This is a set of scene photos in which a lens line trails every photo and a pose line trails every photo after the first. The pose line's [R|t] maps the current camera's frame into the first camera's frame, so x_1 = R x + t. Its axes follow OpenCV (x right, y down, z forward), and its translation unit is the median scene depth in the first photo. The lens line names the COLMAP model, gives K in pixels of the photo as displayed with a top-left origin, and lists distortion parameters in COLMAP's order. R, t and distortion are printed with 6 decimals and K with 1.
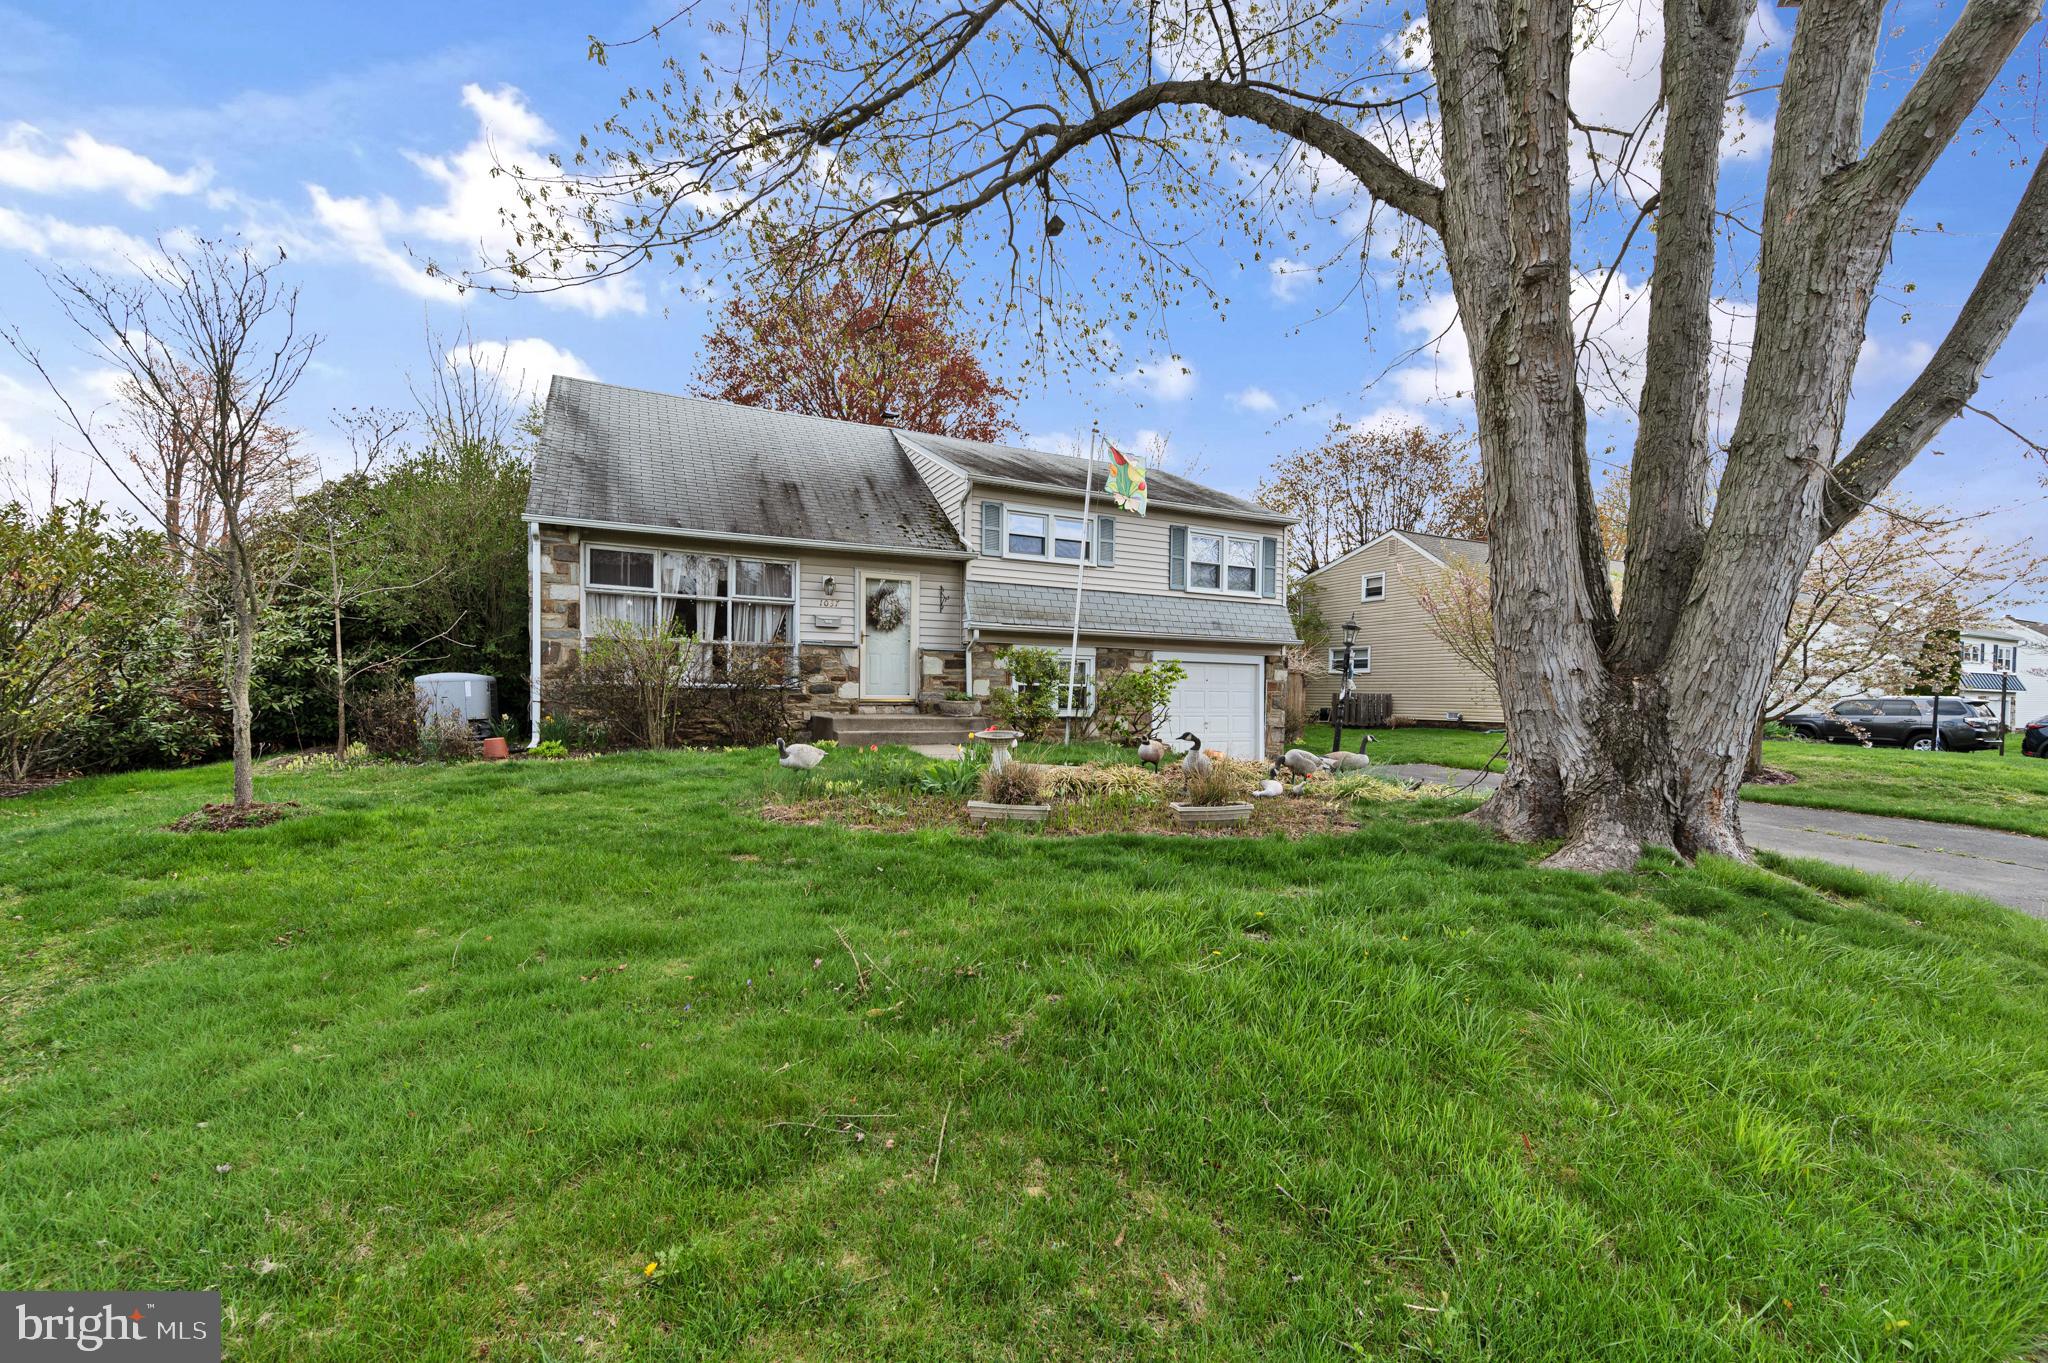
lens RADIAL K [[840.2, 0, 1040.2], [0, 840.2, 701.7], [0, 0, 1]] dist [-0.001984, -0.000319]
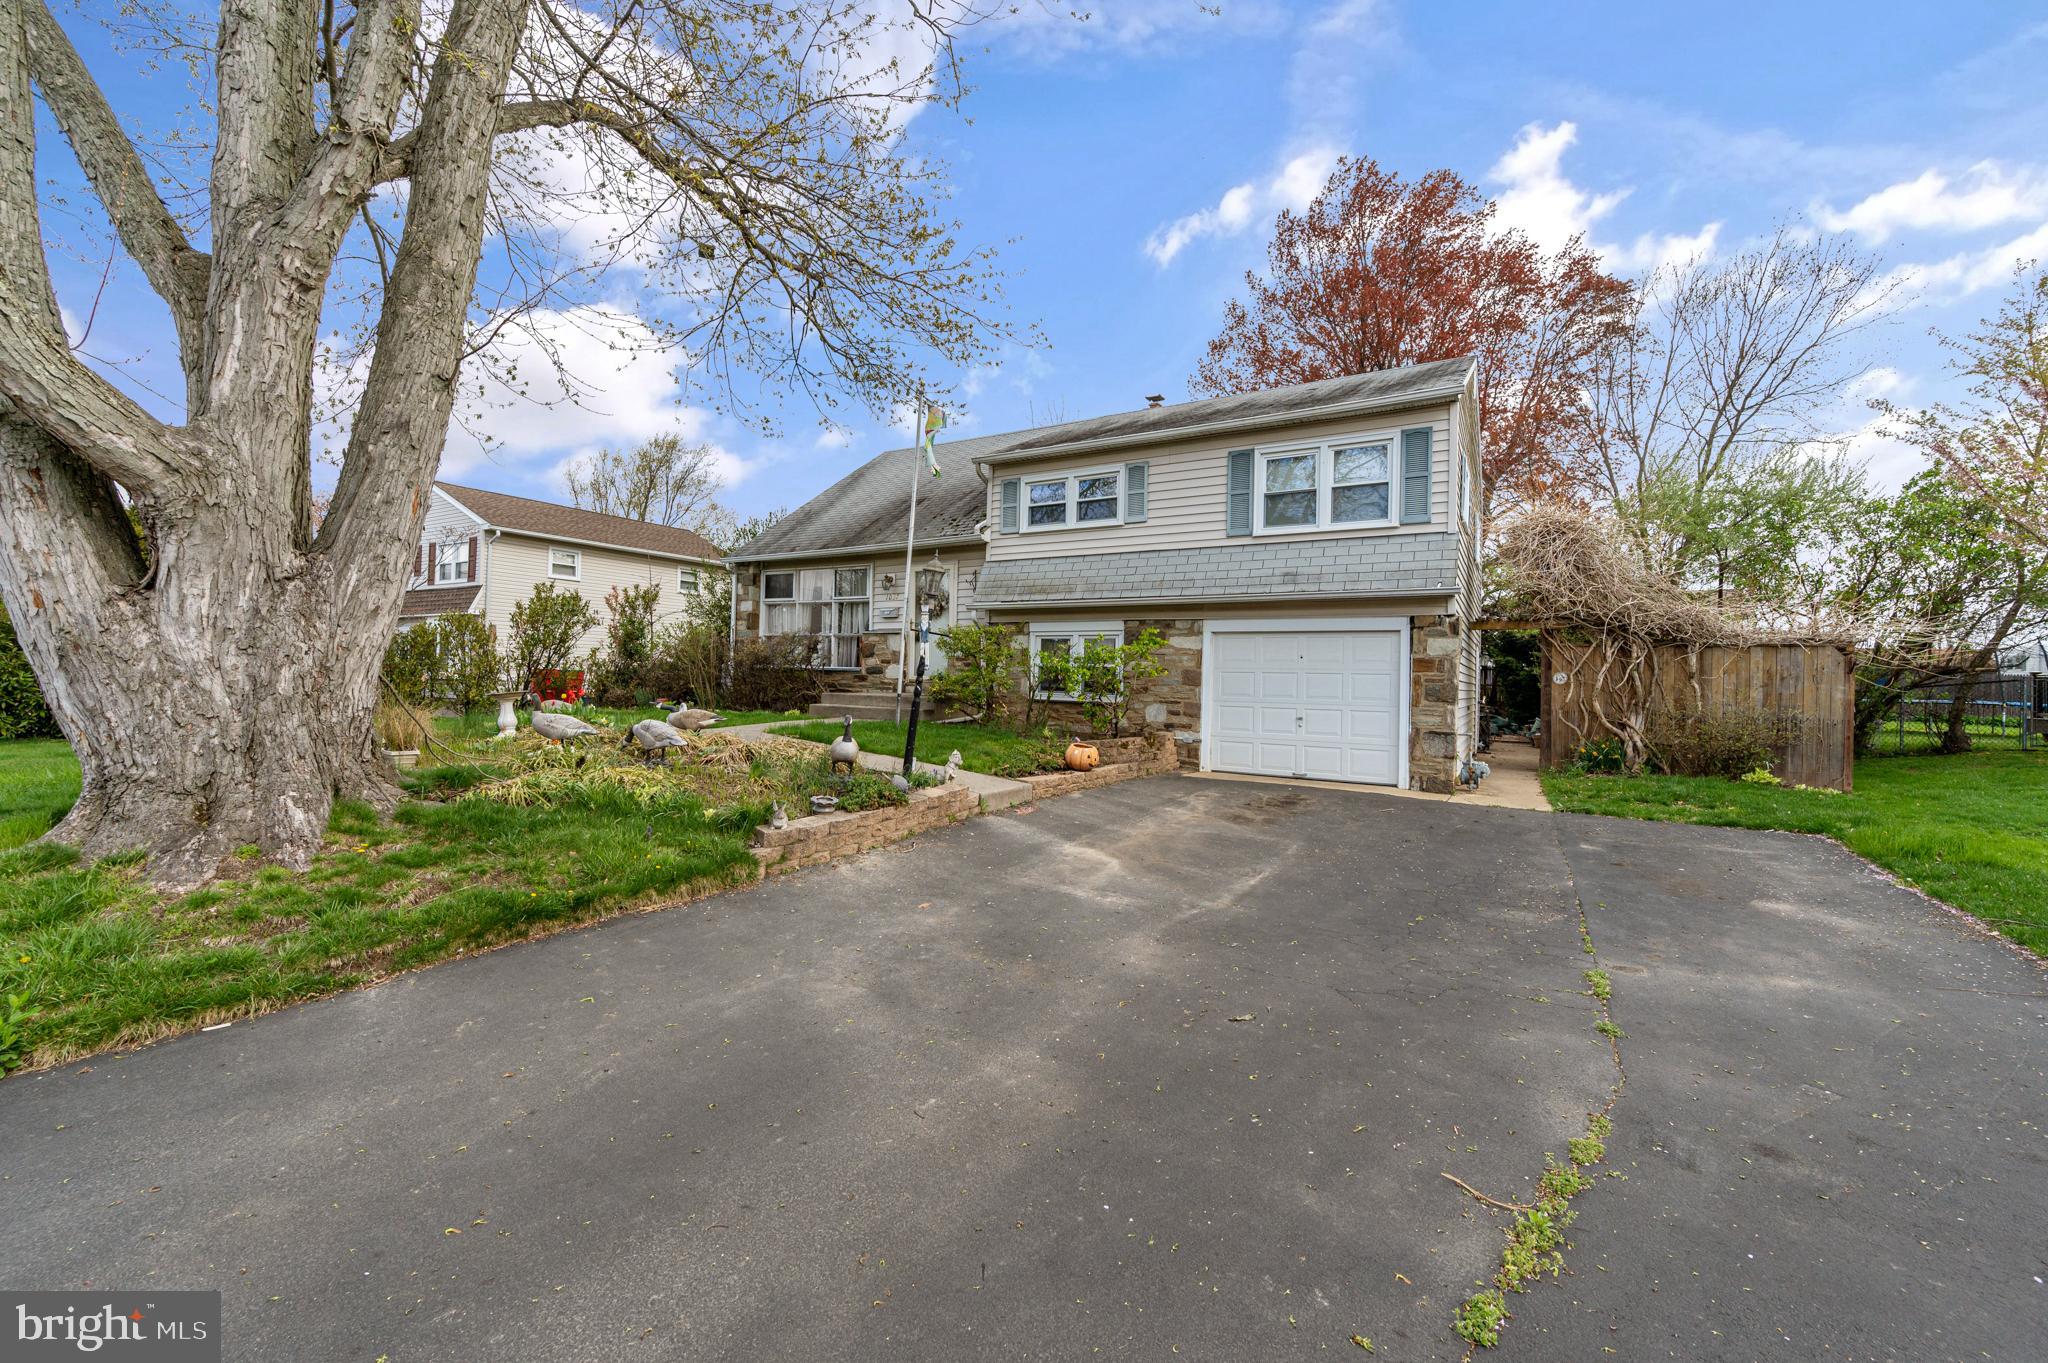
lens RADIAL K [[840.2, 0, 1016.4], [0, 840.2, 663.9], [0, 0, 1]] dist [-0.001984, -0.000319]
pose [[0.524825, -0.018655, -0.851006, 0.785870], [-0.024303, 0.999024, -0.036888, 0.013831], [0.850863, 0.040041, 0.523859, 0.511194]]
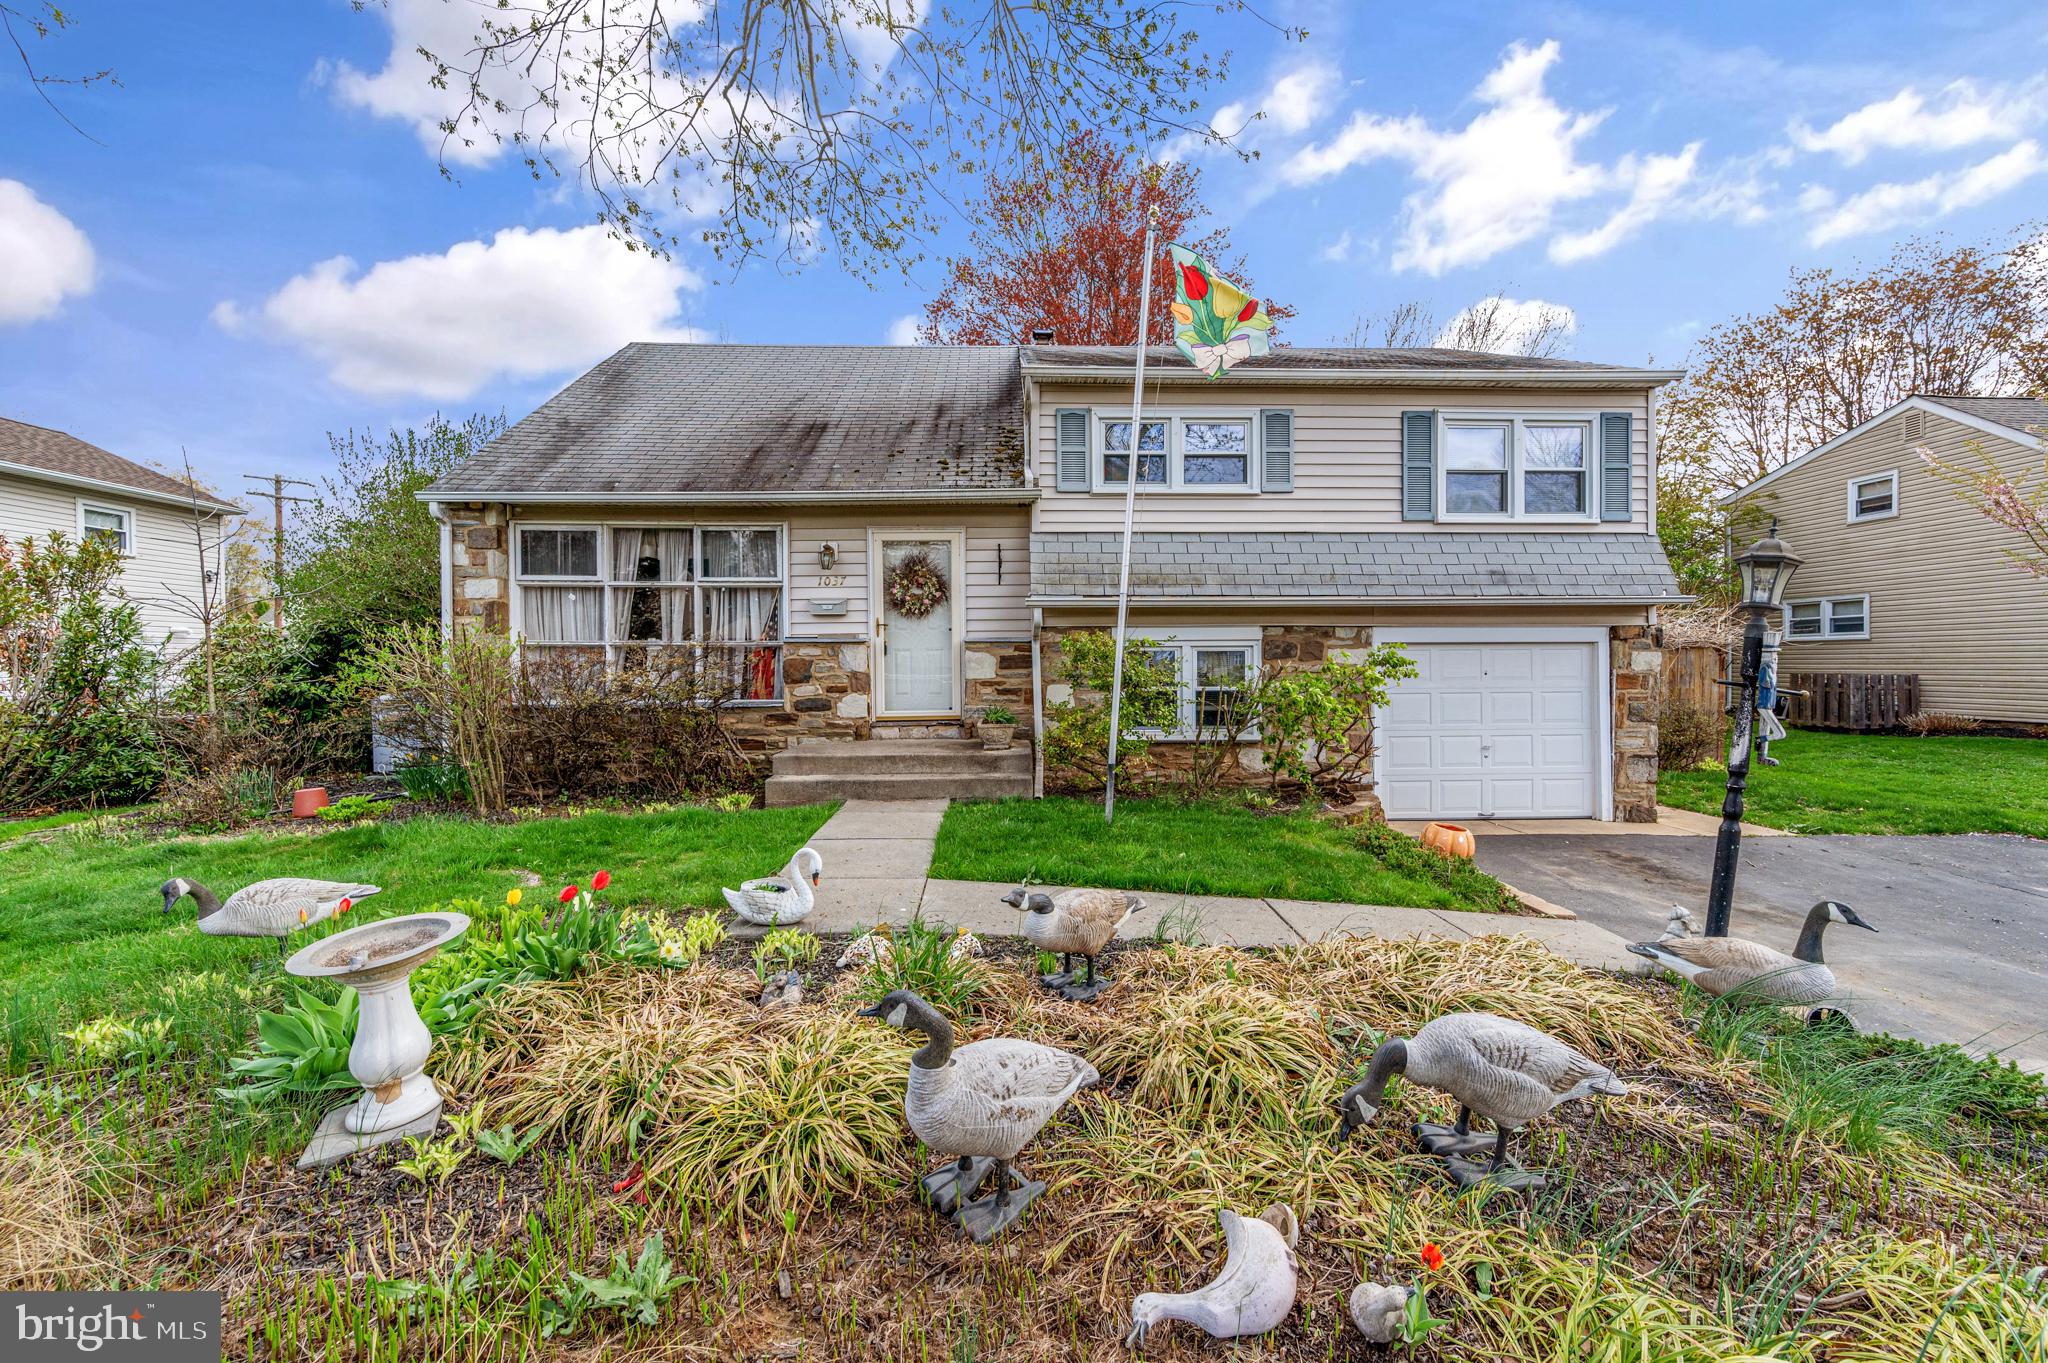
lens RADIAL K [[840.2, 0, 1015.4], [0, 840.2, 668.6], [0, 0, 1]] dist [-0.001984, -0.000319]
pose [[0.910565, -0.017801, -0.412983, 0.167920], [0.014870, 0.999836, -0.010311, -0.032596], [0.413098, 0.003248, 0.910681, 0.403011]]
